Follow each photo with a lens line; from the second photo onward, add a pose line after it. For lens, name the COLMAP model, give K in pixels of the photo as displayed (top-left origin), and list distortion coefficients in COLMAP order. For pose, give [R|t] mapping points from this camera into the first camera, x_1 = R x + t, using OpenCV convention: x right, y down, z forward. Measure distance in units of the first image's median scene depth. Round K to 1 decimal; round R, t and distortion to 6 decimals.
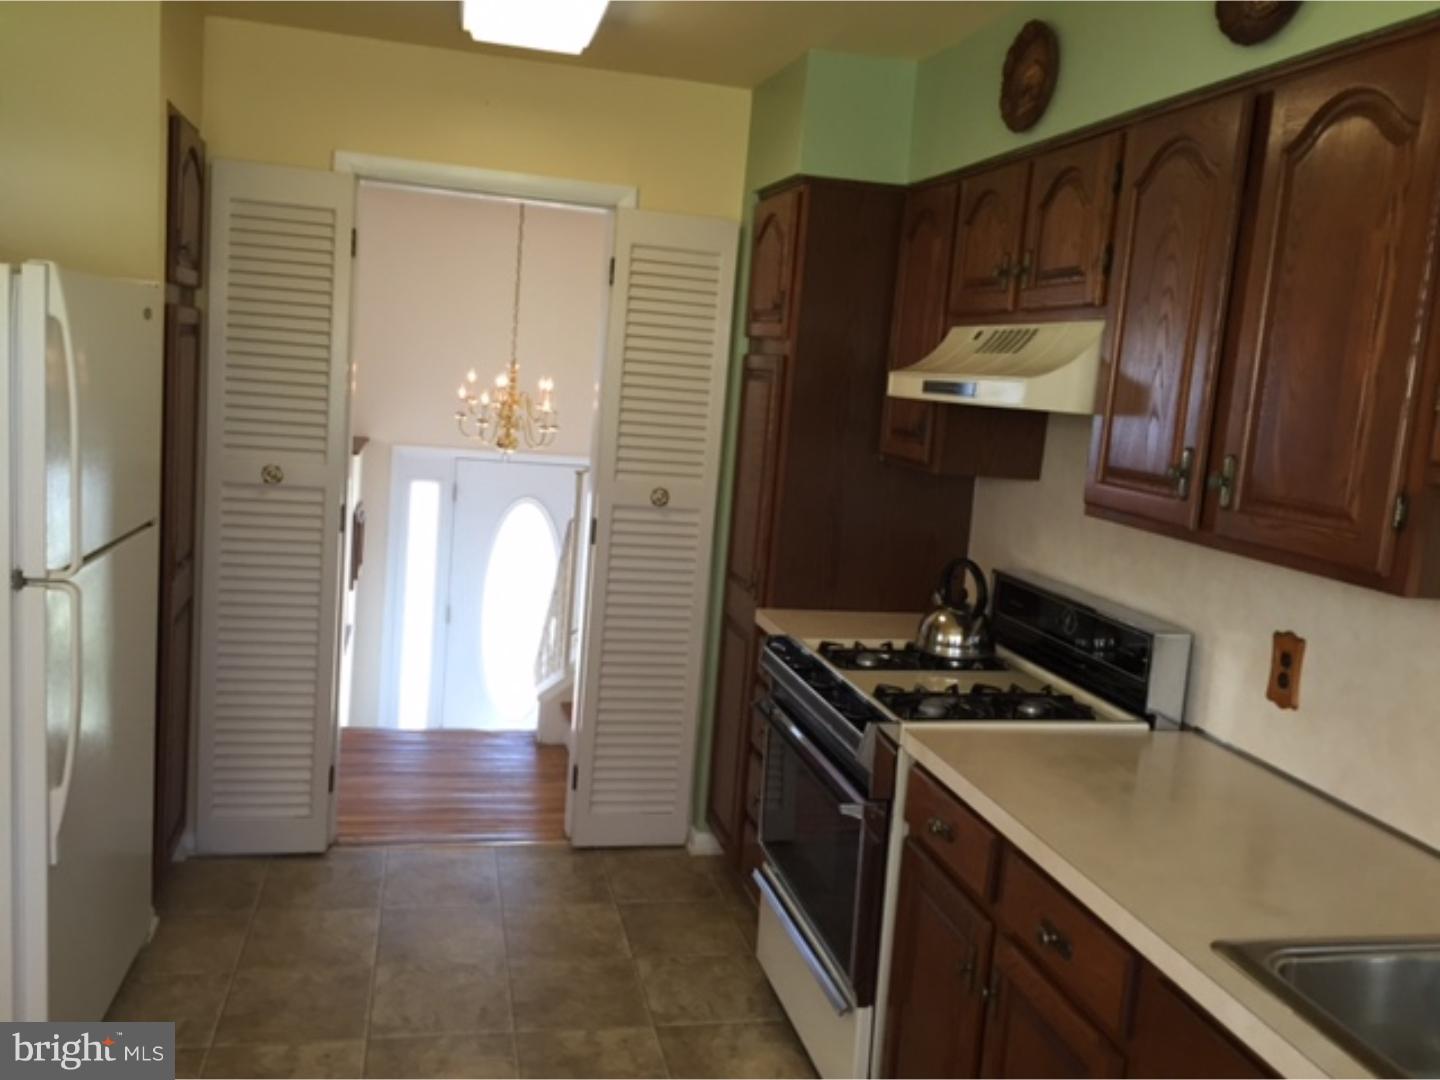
lens RADIAL K [[1199.7, 0, 725.9], [0, 1199.7, 529.4], [0, 0, 1]] dist [0.056559, -0.071113]
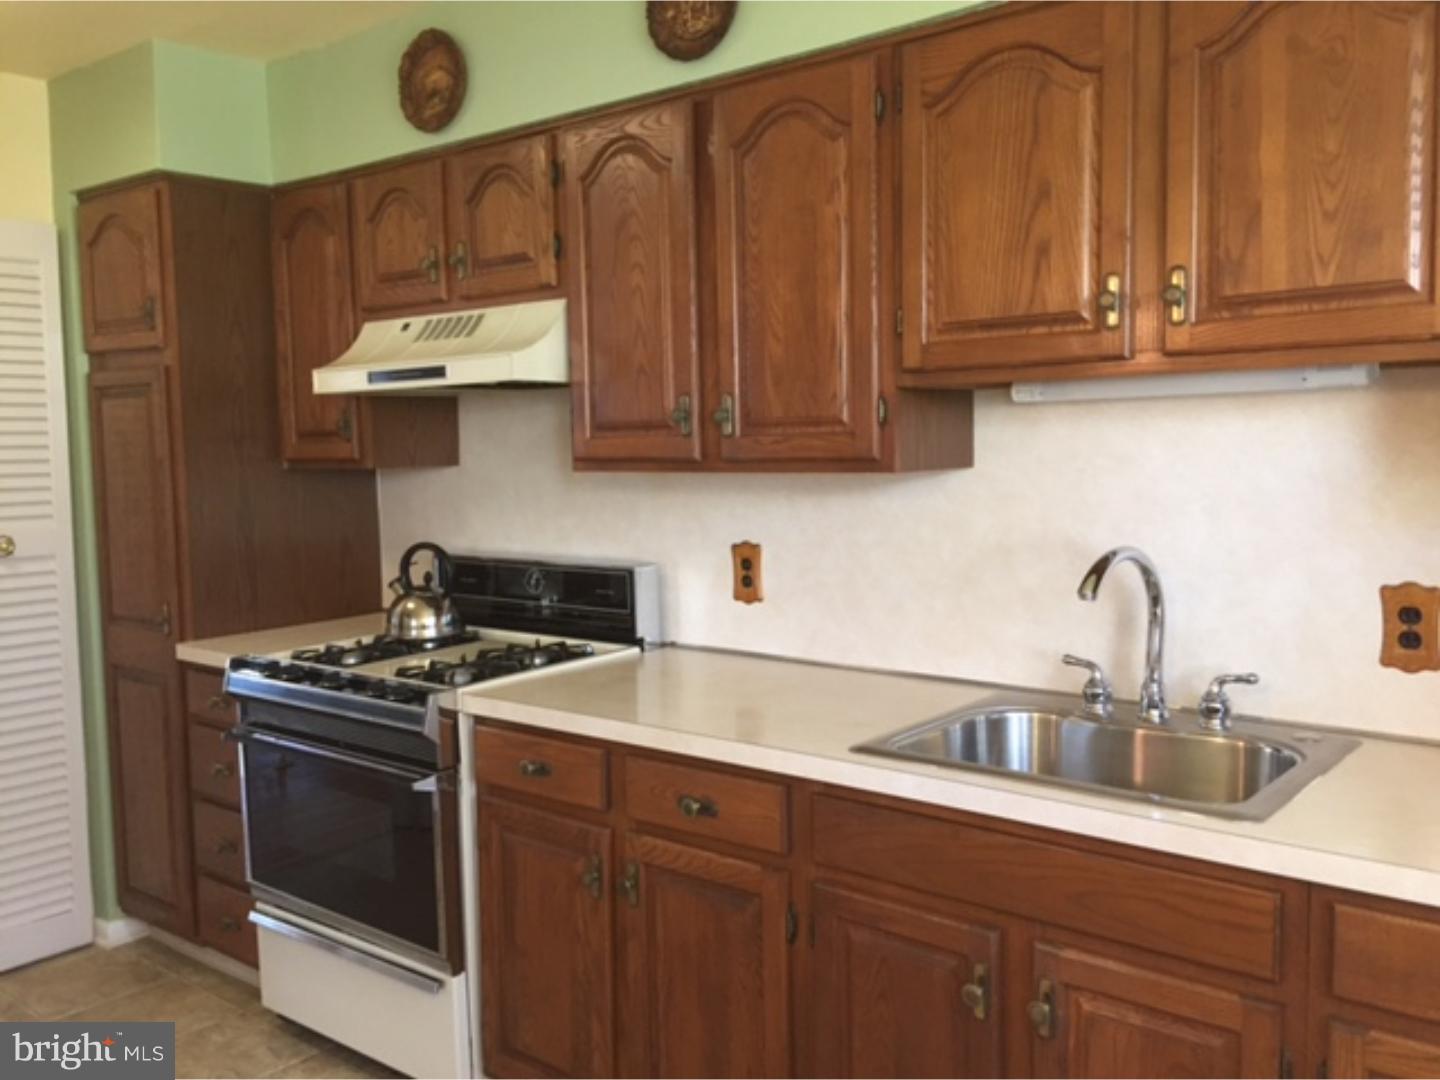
lens RADIAL K [[1199.7, 0, 707.3], [0, 1199.7, 527.8], [0, 0, 1]] dist [0.056559, -0.071113]
pose [[0.796690, -0.140695, 0.587785, -0.242806], [0.159552, 0.986987, 0.019992, 0.033863], [-0.582949, 0.077854, 0.808770, 0.023166]]
